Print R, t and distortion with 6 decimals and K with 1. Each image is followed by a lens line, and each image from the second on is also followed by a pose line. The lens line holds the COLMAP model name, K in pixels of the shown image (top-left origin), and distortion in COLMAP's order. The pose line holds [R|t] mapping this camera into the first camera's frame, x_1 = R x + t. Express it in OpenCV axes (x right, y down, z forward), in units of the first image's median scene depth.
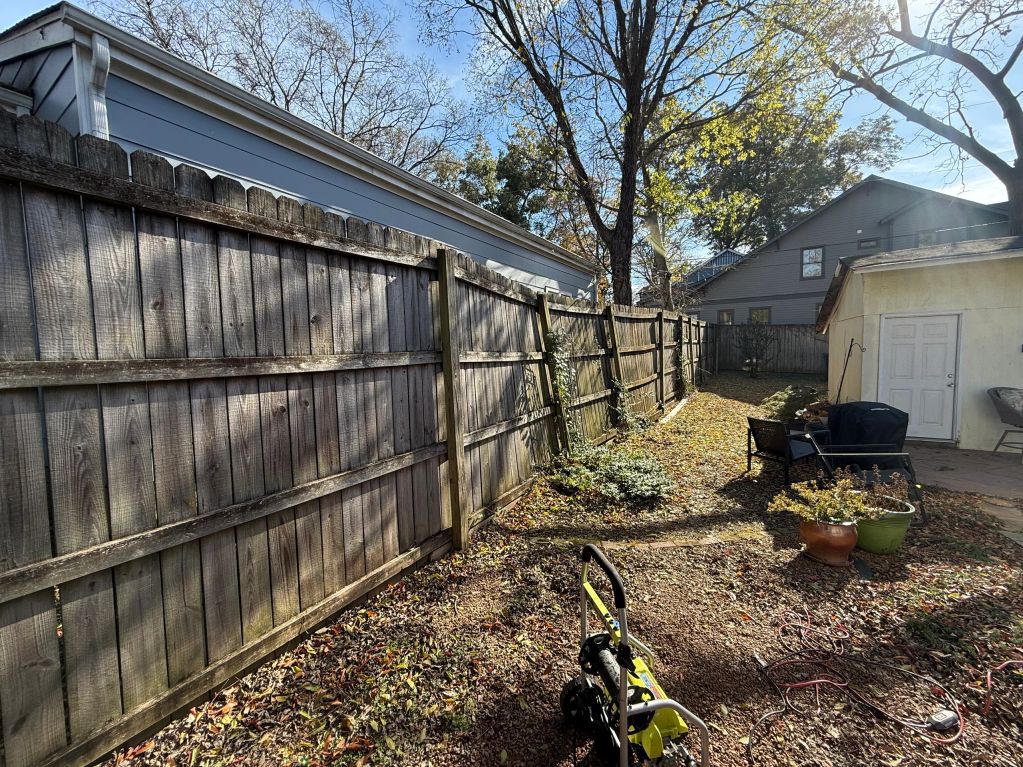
lens RADIAL K [[409.4, 0, 508.3], [0, 409.4, 381.7], [0, 0, 1]] dist [-0.002581, -0.001020]
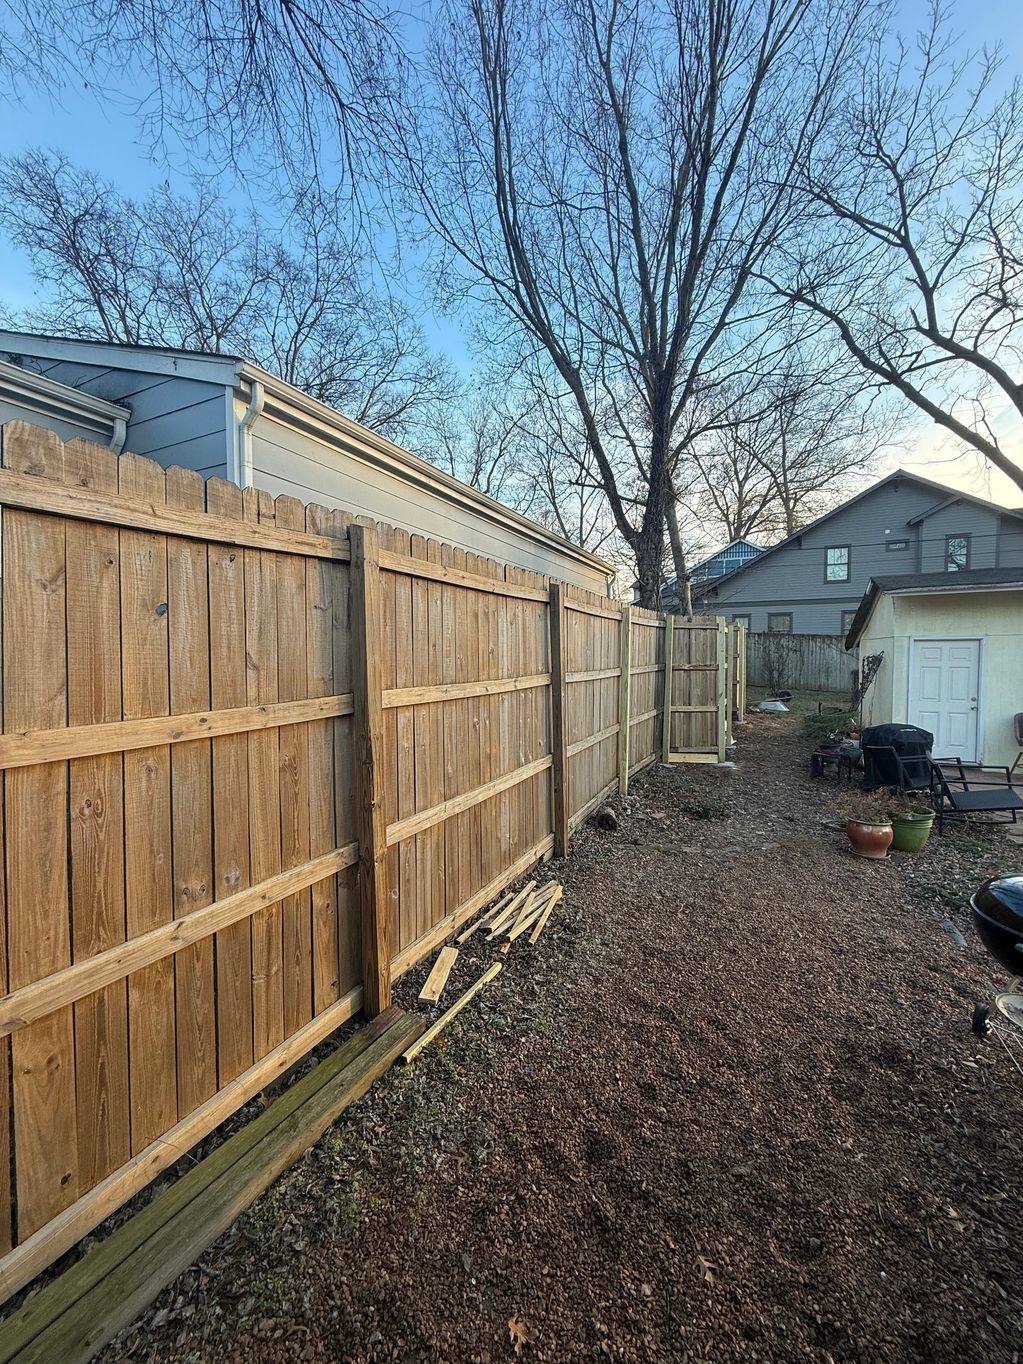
lens RADIAL K [[545.9, 0, 514.0], [0, 545.9, 680.1], [0, 0, 1]] dist [-0.002581, -0.001020]
pose [[0.993850, 0.017428, 0.109351, -0.106414], [-0.014334, 0.999476, -0.029014, -0.003770], [-0.109799, 0.027268, 0.993580, -0.118822]]
